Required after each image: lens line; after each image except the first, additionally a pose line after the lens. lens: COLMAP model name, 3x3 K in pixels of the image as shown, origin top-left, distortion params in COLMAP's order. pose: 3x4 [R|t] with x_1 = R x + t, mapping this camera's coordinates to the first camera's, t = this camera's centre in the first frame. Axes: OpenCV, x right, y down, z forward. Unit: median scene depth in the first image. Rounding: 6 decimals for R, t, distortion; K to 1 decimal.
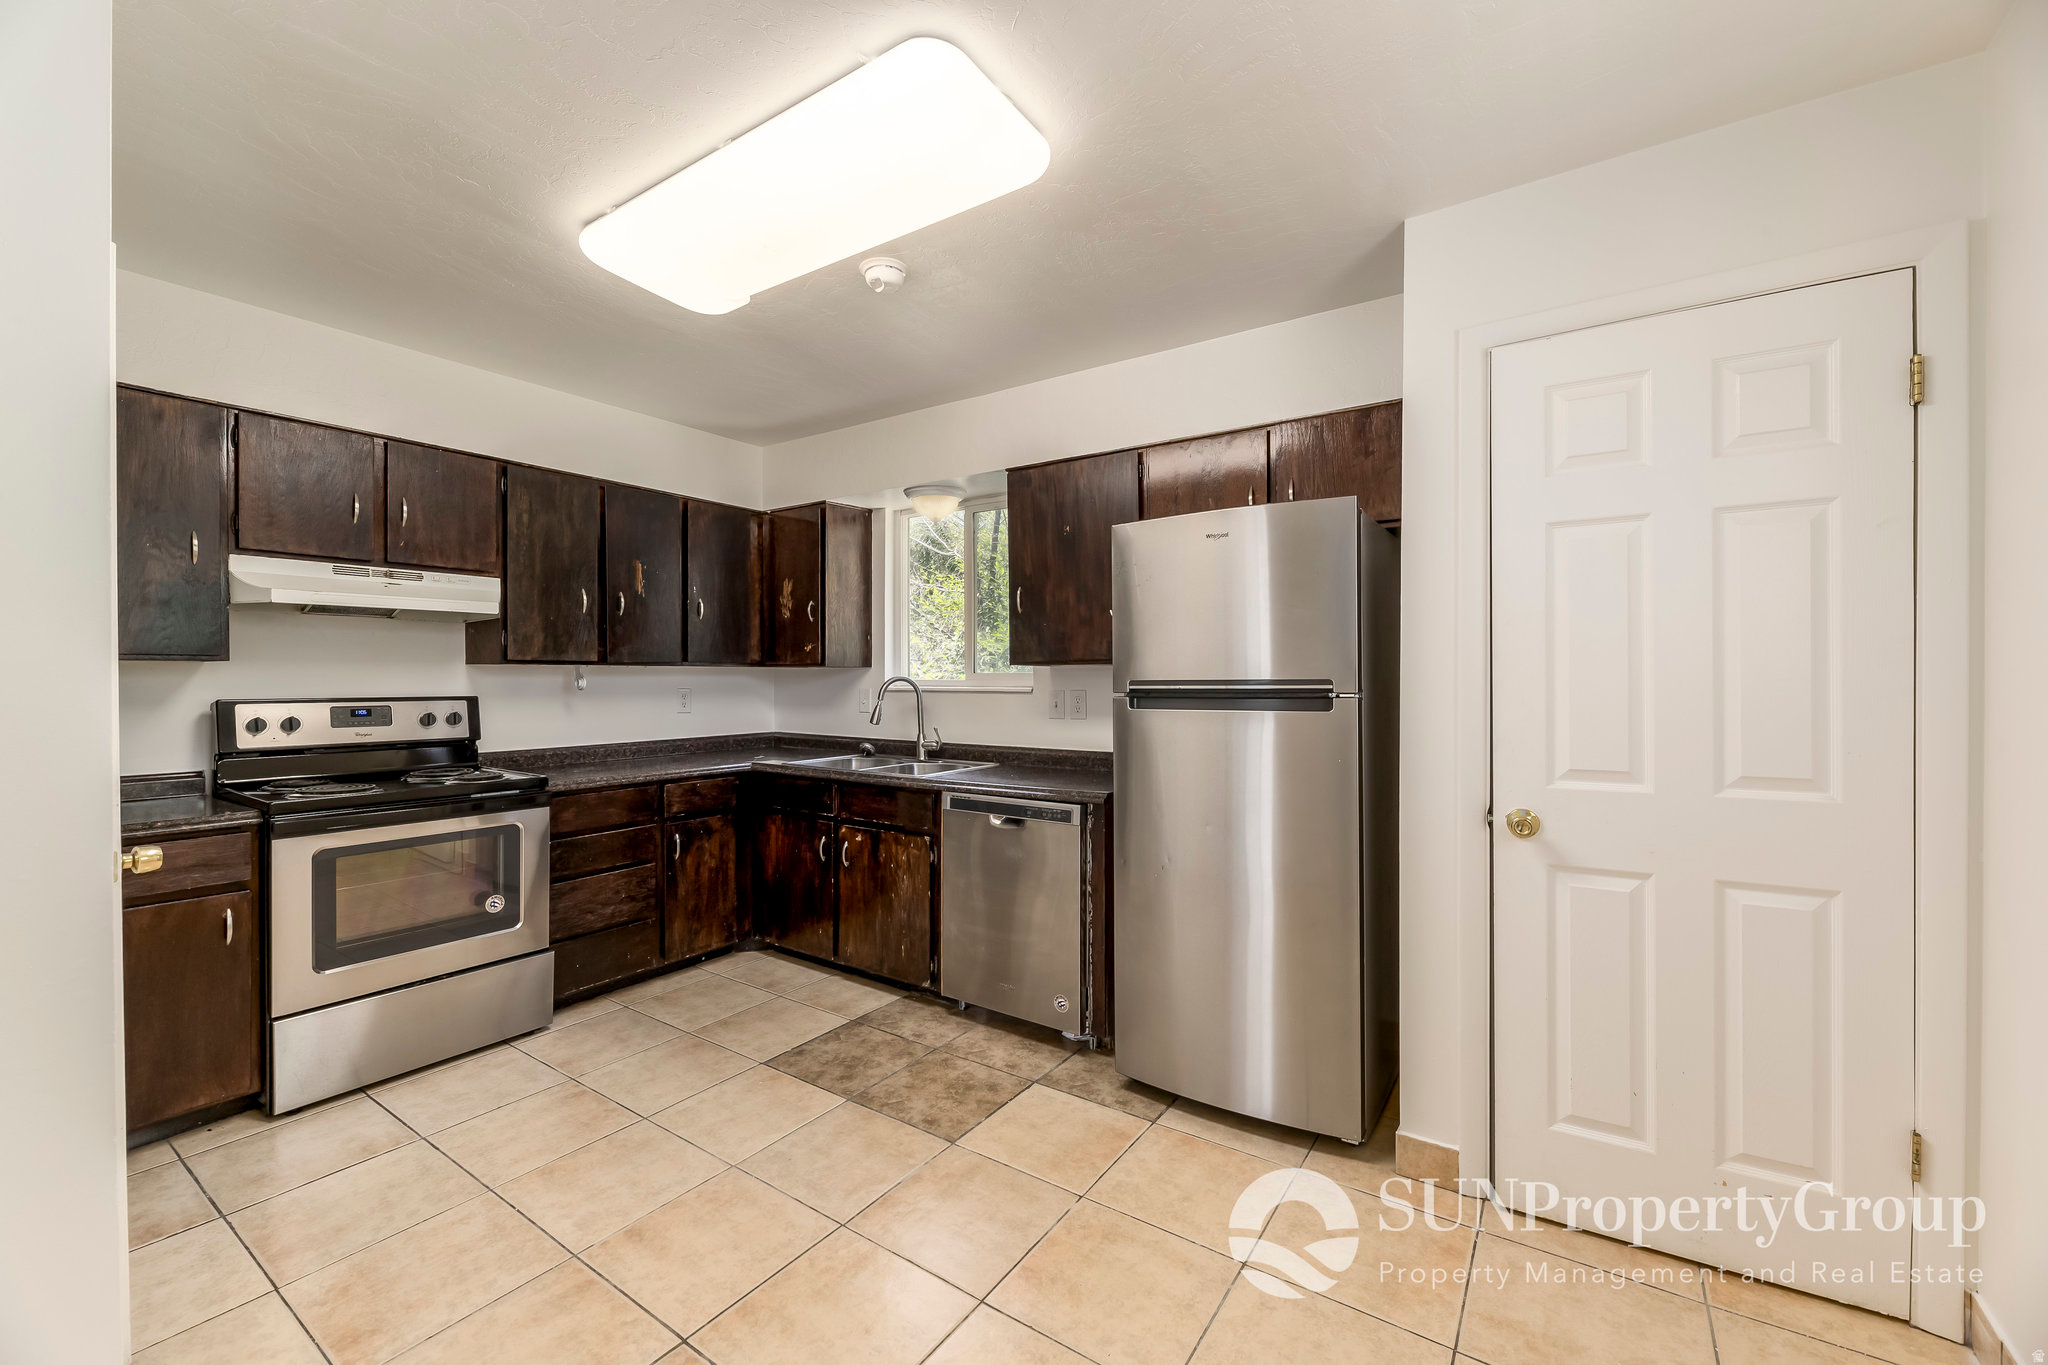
lens RADIAL K [[817.8, 0, 1018.9], [0, 817.8, 683.4], [0, 0, 1]] dist [0.004516, -0.002202]
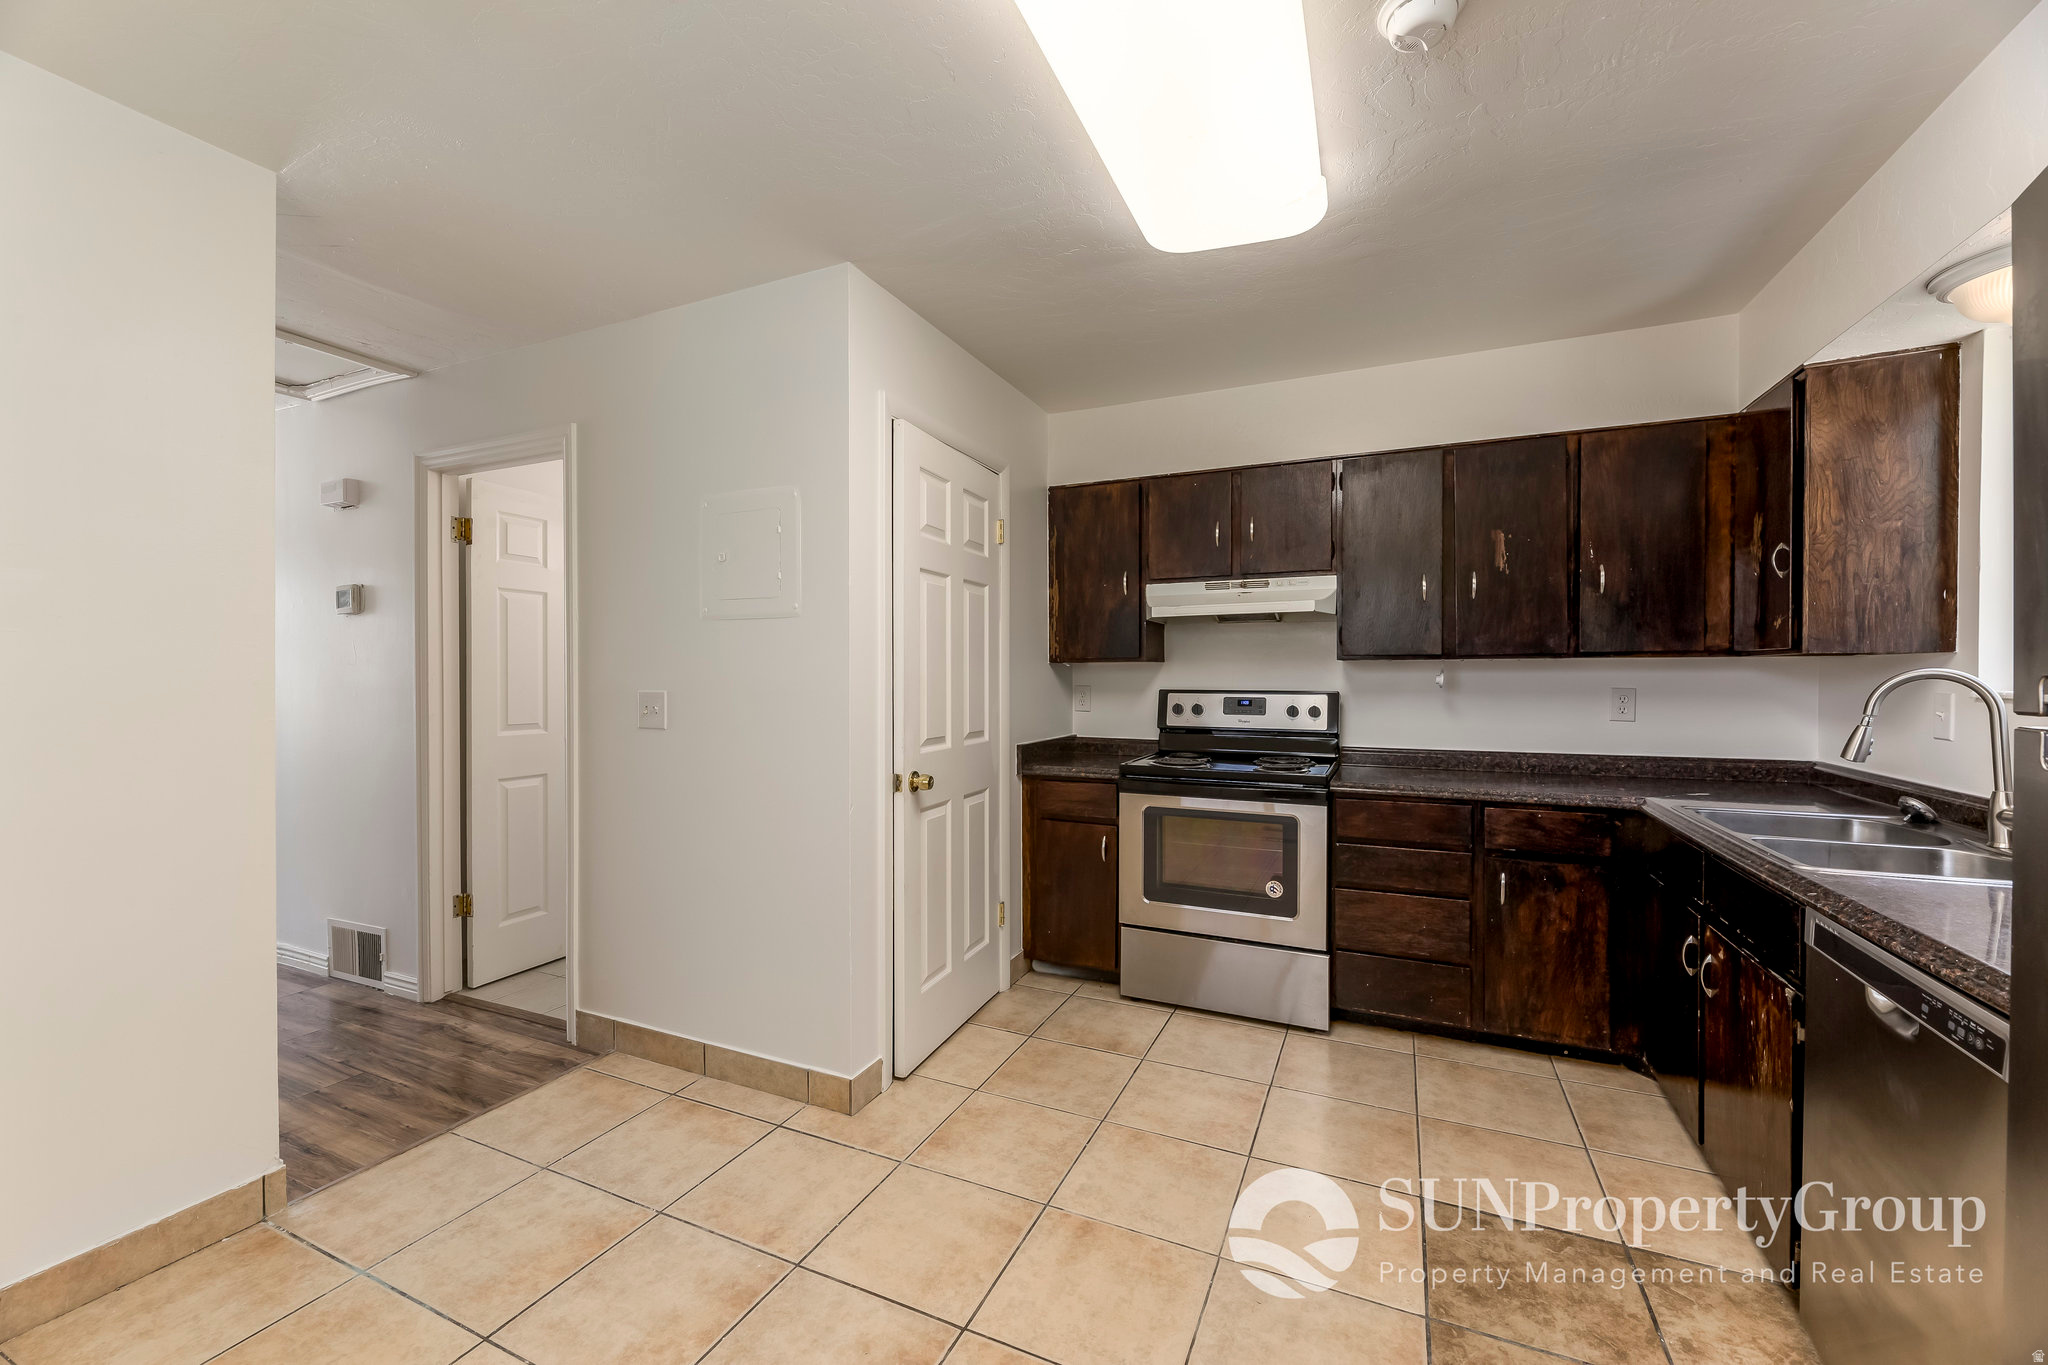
lens RADIAL K [[817.8, 0, 1019.6], [0, 817.8, 682.2], [0, 0, 1]] dist [0.004516, -0.002202]
pose [[0.175616, 0.010091, -0.984407, 0.296200], [-0.006198, 0.999939, 0.009145, -0.003027], [0.984439, 0.004495, 0.175668, 0.443450]]
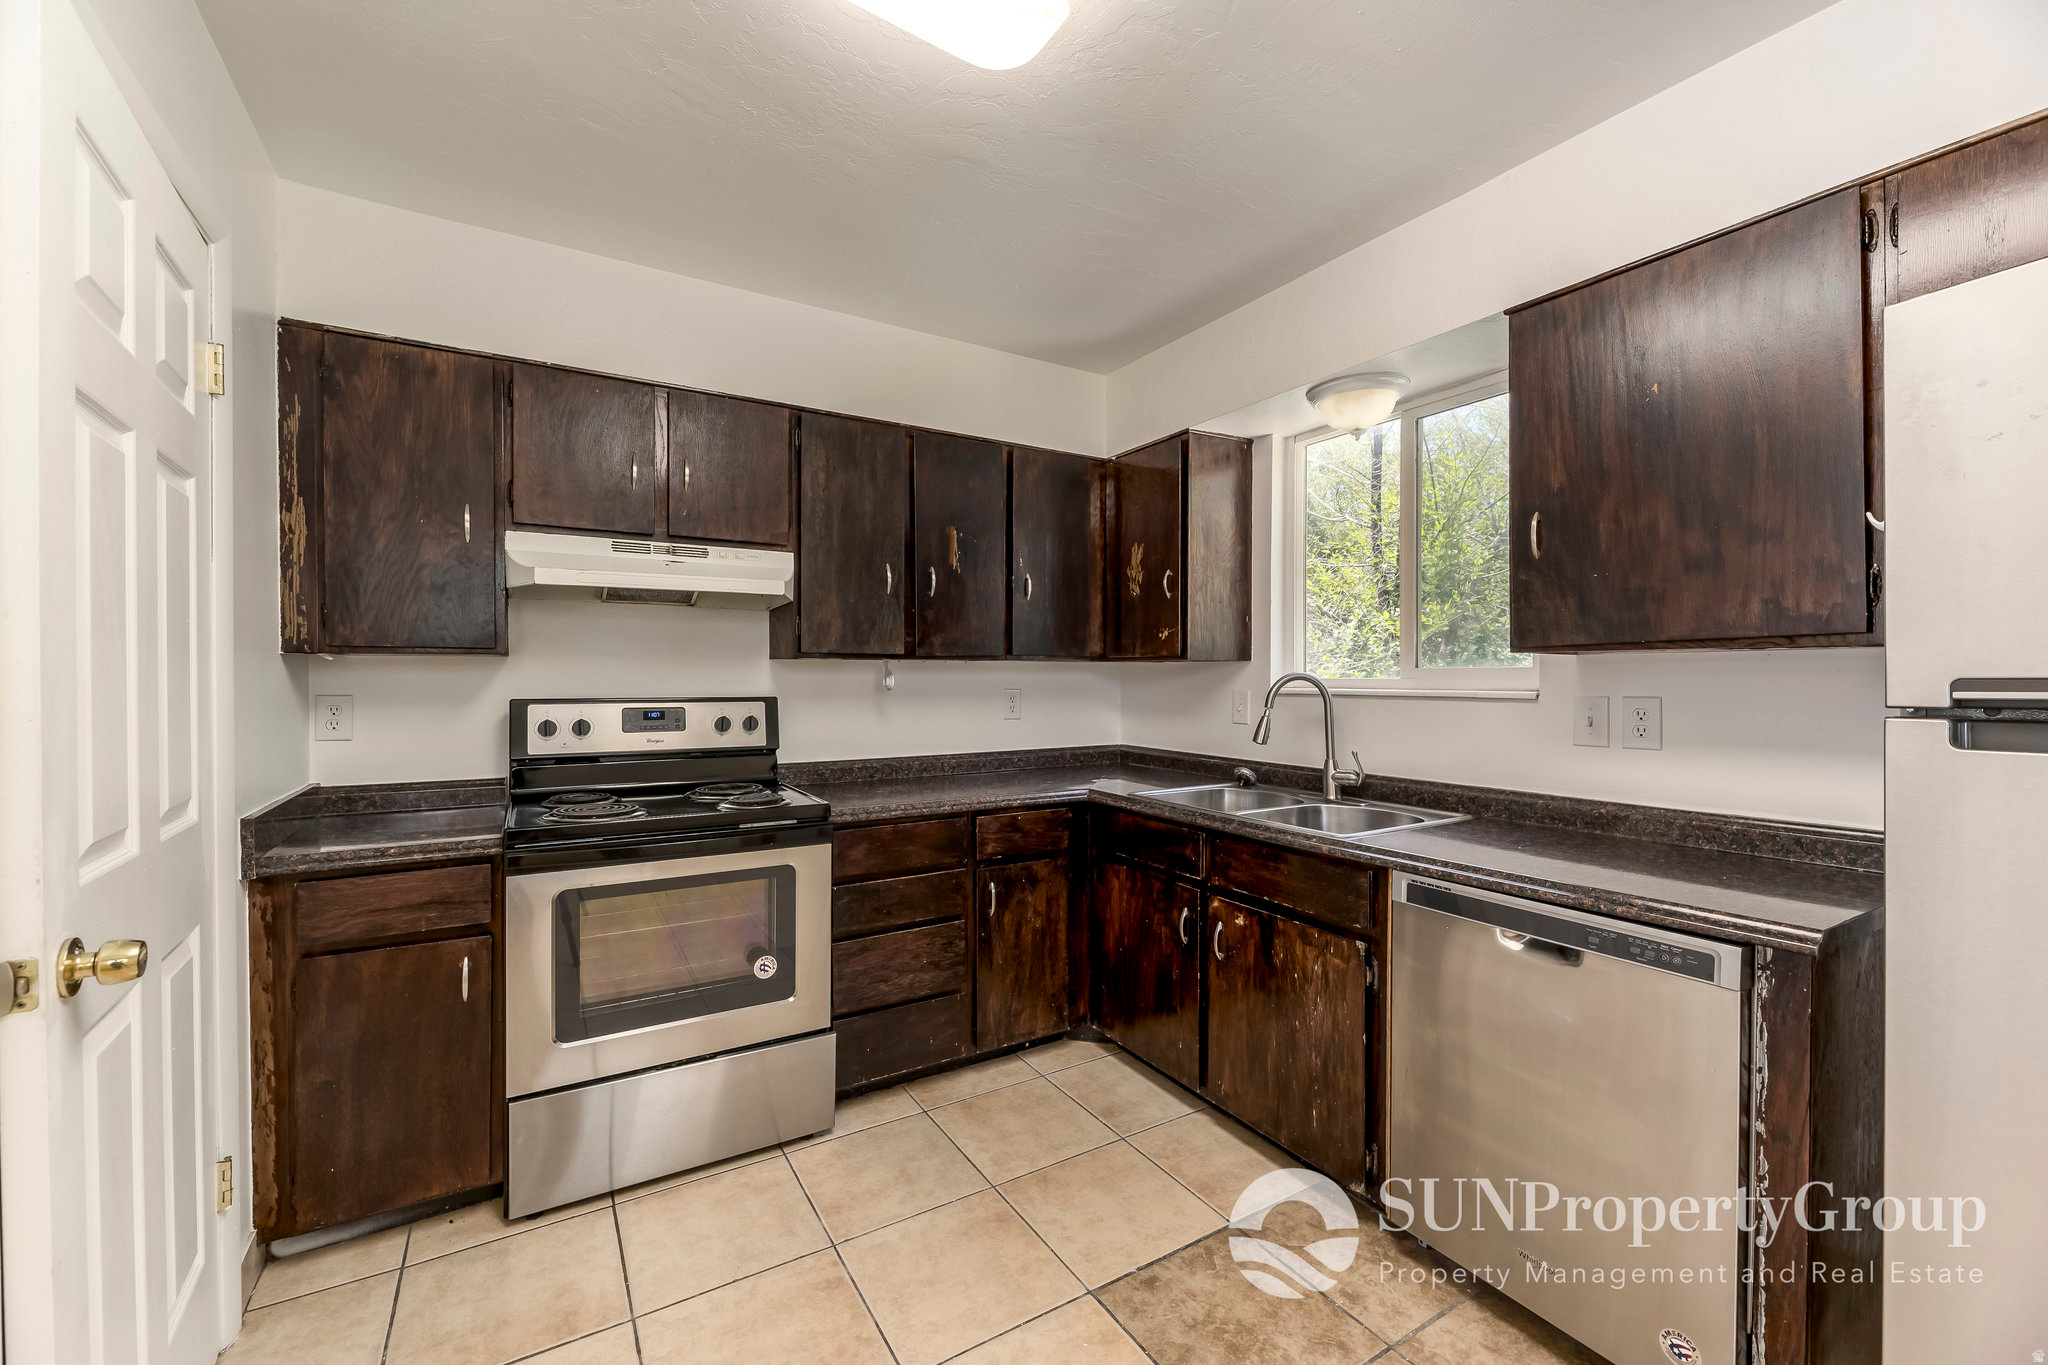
lens RADIAL K [[817.8, 0, 1022.4], [0, 817.8, 684.2], [0, 0, 1]] dist [0.004516, -0.002202]
pose [[0.913018, 0.004238, -0.407898, -0.093947], [-0.003817, 0.999991, 0.001845, 0.000023], [0.407902, -0.000127, 0.913025, 0.353706]]
